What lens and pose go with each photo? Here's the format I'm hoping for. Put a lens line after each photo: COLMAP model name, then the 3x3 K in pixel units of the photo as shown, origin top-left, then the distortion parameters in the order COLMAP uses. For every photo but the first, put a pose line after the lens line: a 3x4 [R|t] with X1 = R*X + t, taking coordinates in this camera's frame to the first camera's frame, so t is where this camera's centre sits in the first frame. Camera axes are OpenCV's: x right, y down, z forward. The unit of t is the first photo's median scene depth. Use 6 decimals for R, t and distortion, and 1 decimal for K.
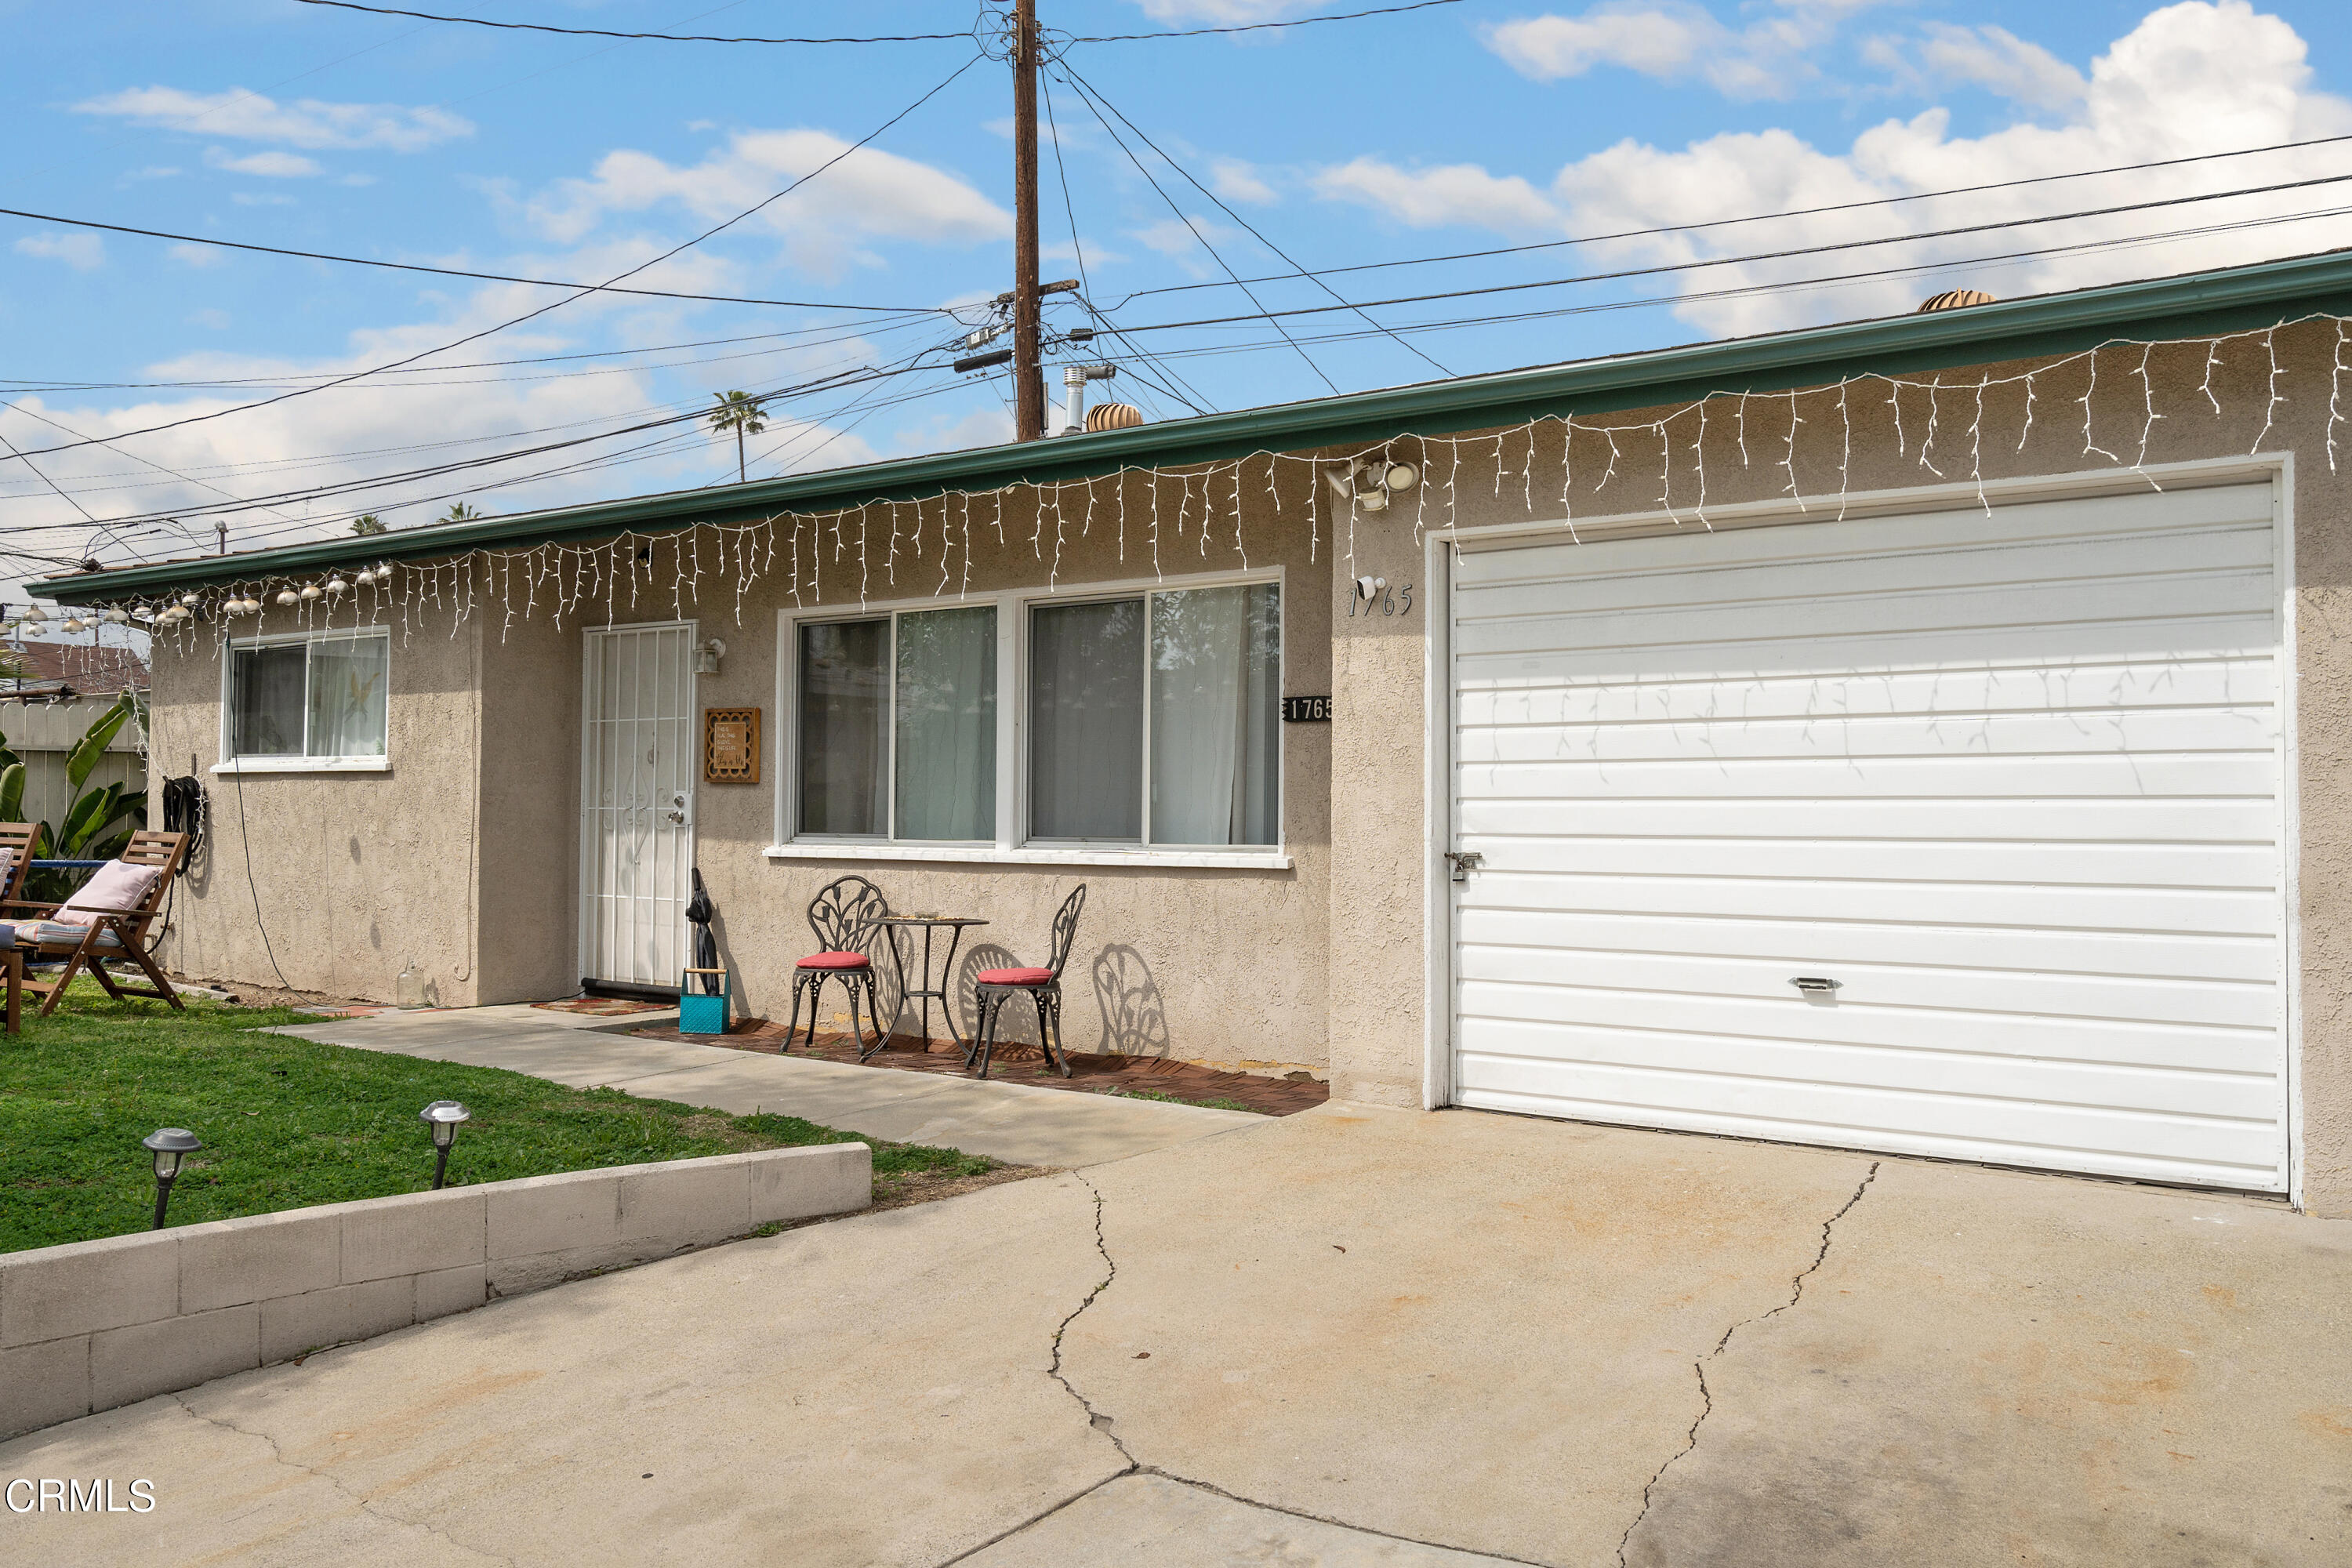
lens RADIAL K [[1907.5, 0, 1161.4], [0, 1907.5, 798.8], [0, 0, 1]] dist [0.014218, 0.002403]
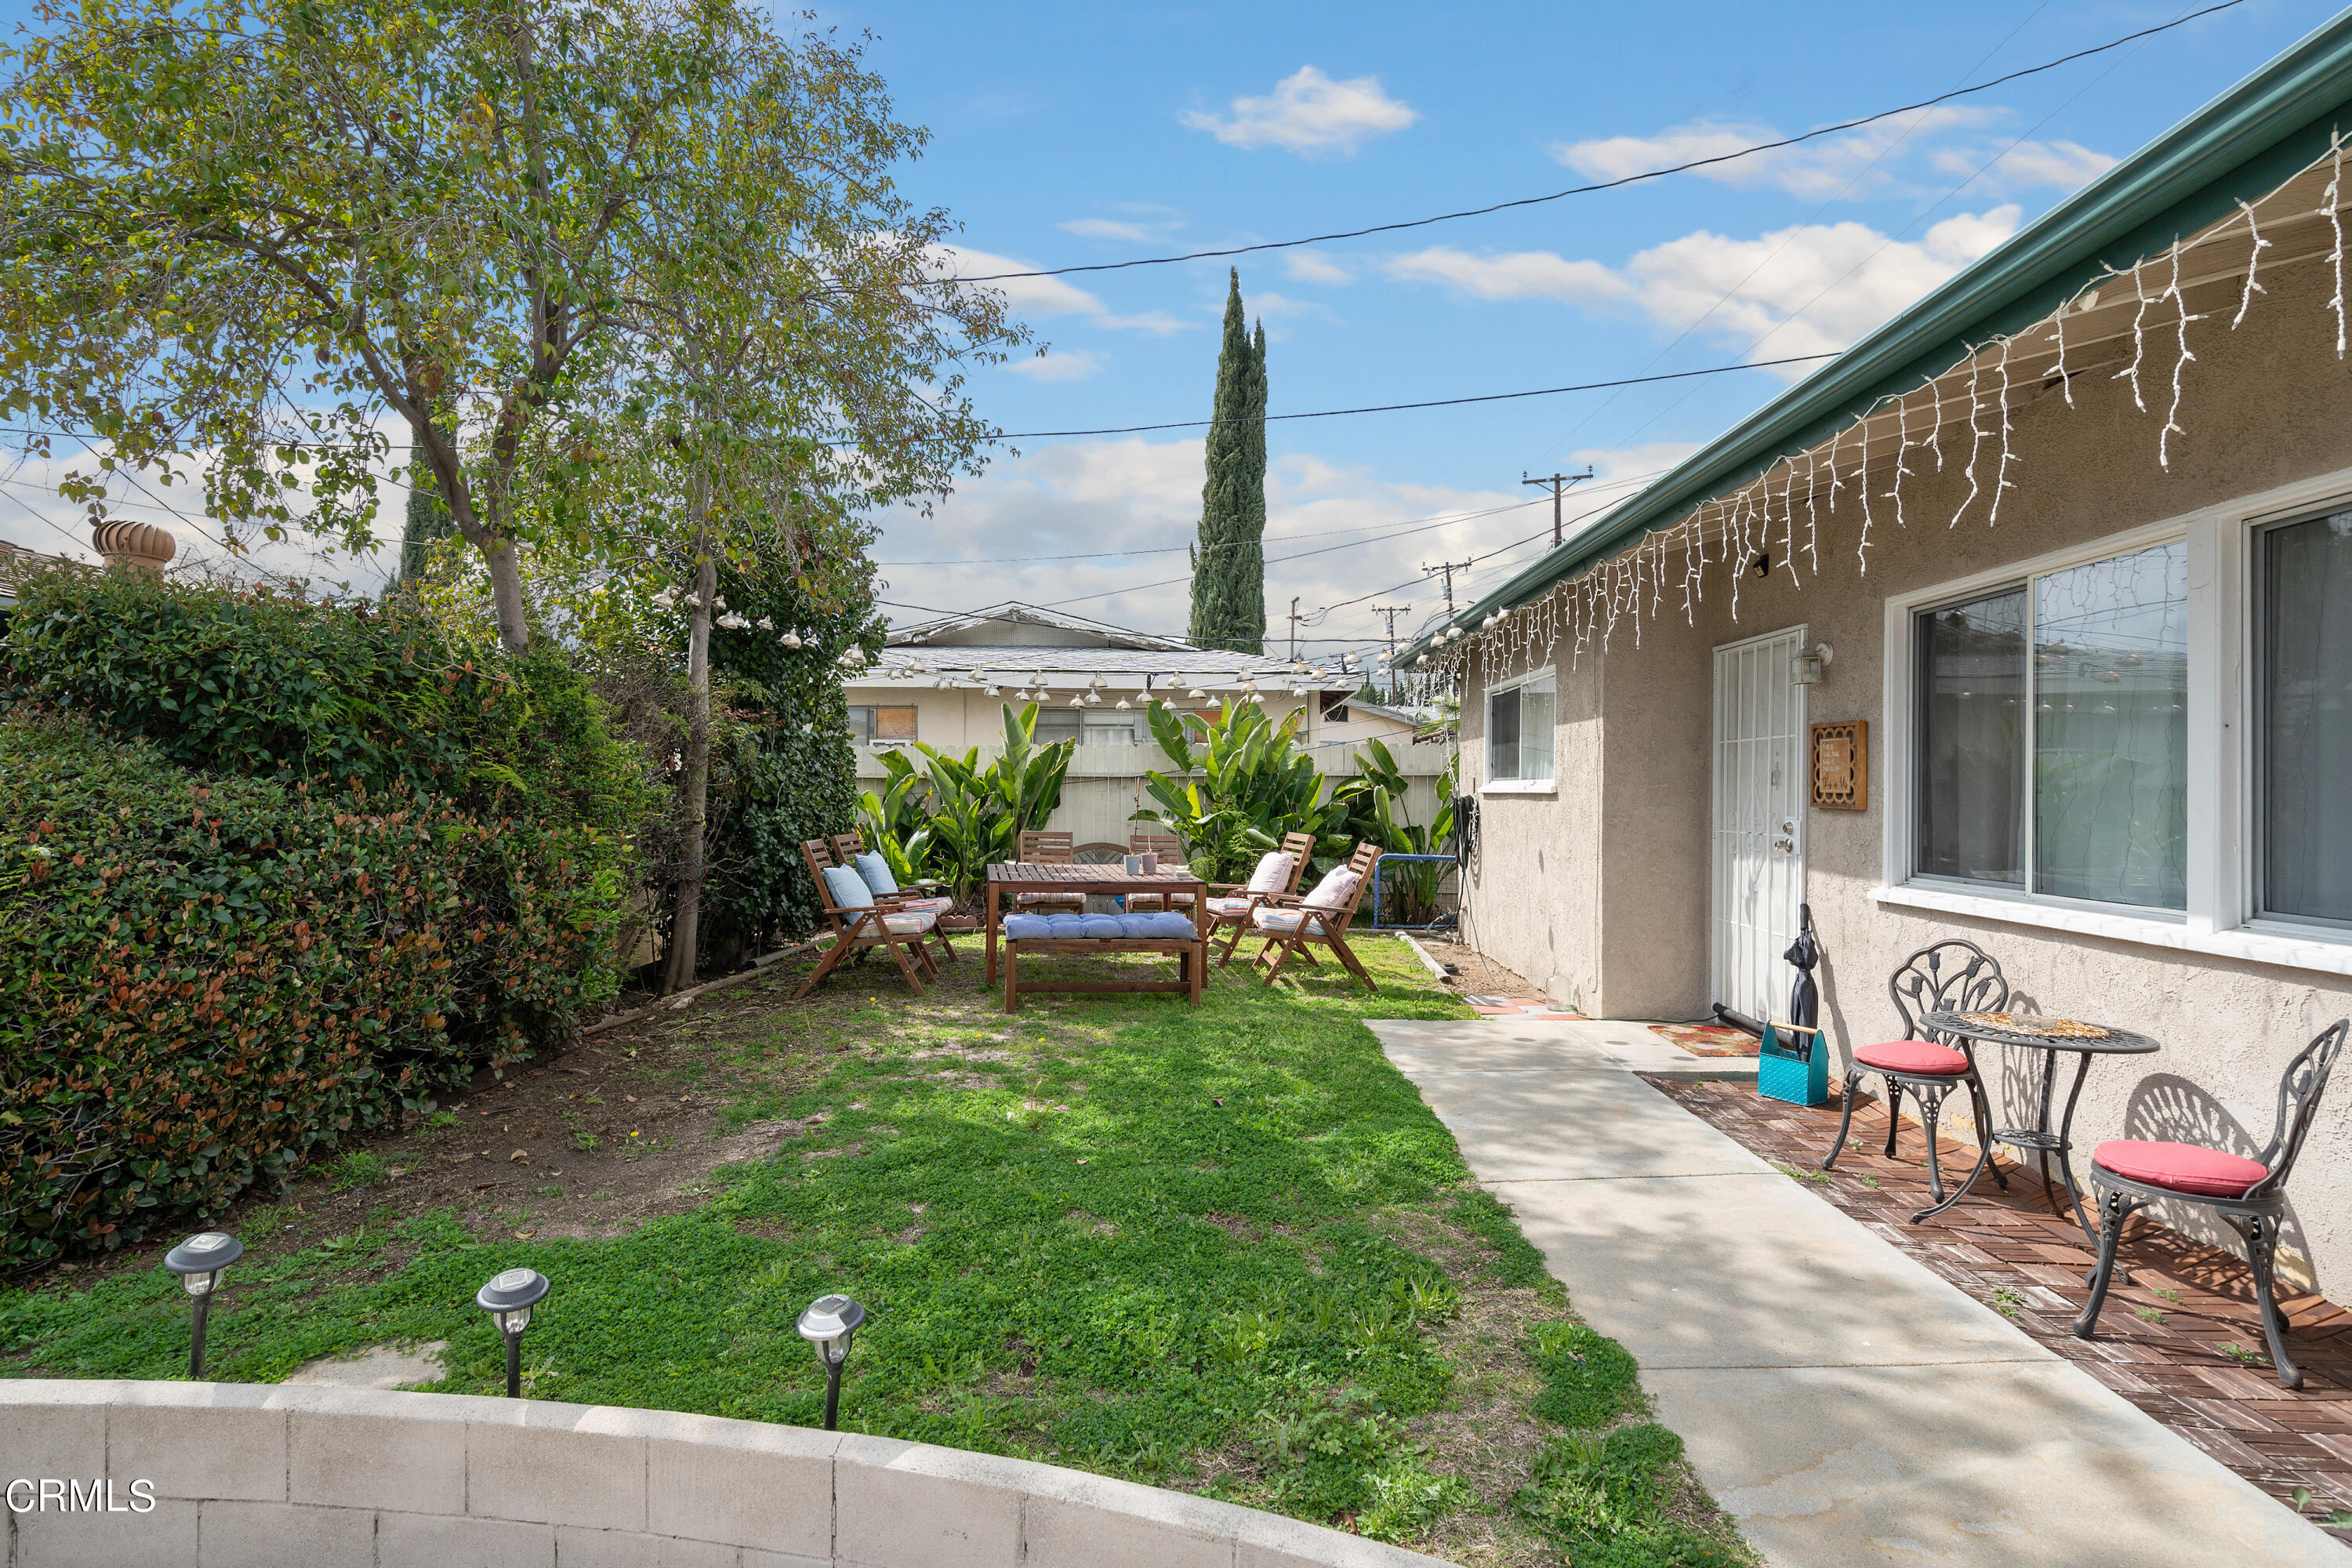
lens RADIAL K [[1168.2, 0, 1160.2], [0, 1168.2, 792.6], [0, 0, 1]] dist [0.000948, 0.001861]
pose [[0.569345, -0.005202, -0.822082, 0.033224], [0.009073, 0.999959, -0.000044, -0.018517], [0.822049, -0.007434, 0.569369, 0.449014]]
